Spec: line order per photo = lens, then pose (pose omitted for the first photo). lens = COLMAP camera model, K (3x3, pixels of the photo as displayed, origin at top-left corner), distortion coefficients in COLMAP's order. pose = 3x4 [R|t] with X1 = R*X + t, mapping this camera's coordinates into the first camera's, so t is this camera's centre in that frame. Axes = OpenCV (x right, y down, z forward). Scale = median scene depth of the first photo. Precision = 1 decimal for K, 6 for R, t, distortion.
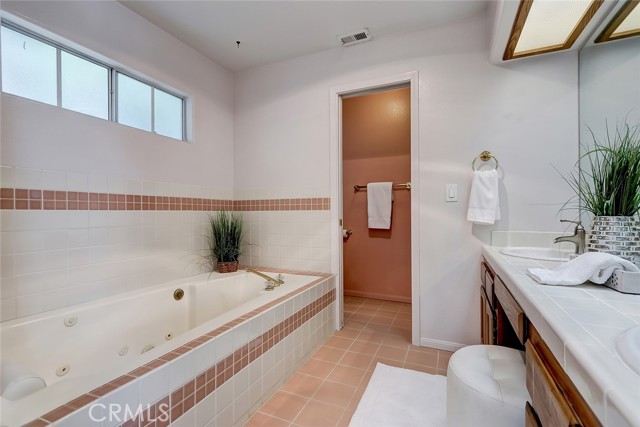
lens RADIAL K [[295.7, 0, 317.5], [0, 295.7, 212.9], [0, 0, 1]] dist [0.006460, -0.000313]
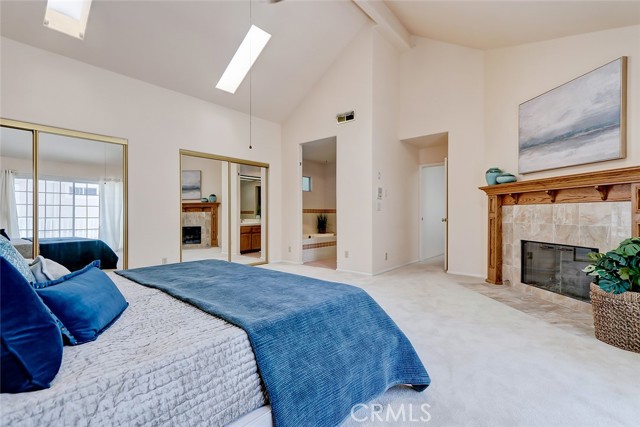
lens RADIAL K [[295.7, 0, 321.6], [0, 295.7, 214.6], [0, 0, 1]] dist [0.006460, -0.000313]
pose [[0.966675, 0.002825, -0.255992, 0.591340], [-0.001086, 0.999975, 0.006938, -0.016678], [0.256005, -0.006429, 0.966654, -2.474072]]
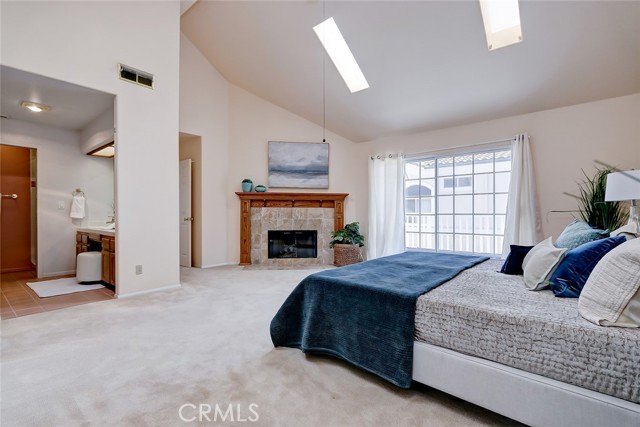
lens RADIAL K [[295.7, 0, 316.2], [0, 295.7, 211.5], [0, 0, 1]] dist [0.006460, -0.000313]
pose [[0.248688, 0.011808, 0.968512, -1.298636], [-0.001810, 0.999930, -0.011726, 0.004535], [-0.968582, 0.001163, 0.248692, -1.488156]]
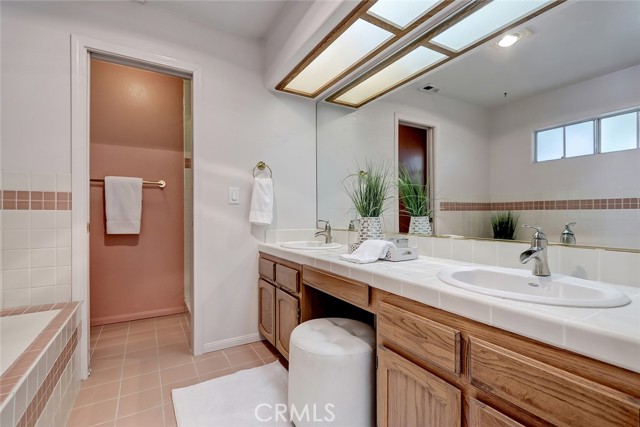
lens RADIAL K [[295.7, 0, 318.5], [0, 295.7, 212.3], [0, 0, 1]] dist [0.006460, -0.000313]
pose [[0.569103, 0.011507, 0.822186, -0.251674], [-0.003441, 0.999927, -0.011613, 0.002522], [-0.822259, 0.003780, 0.569101, 0.159247]]
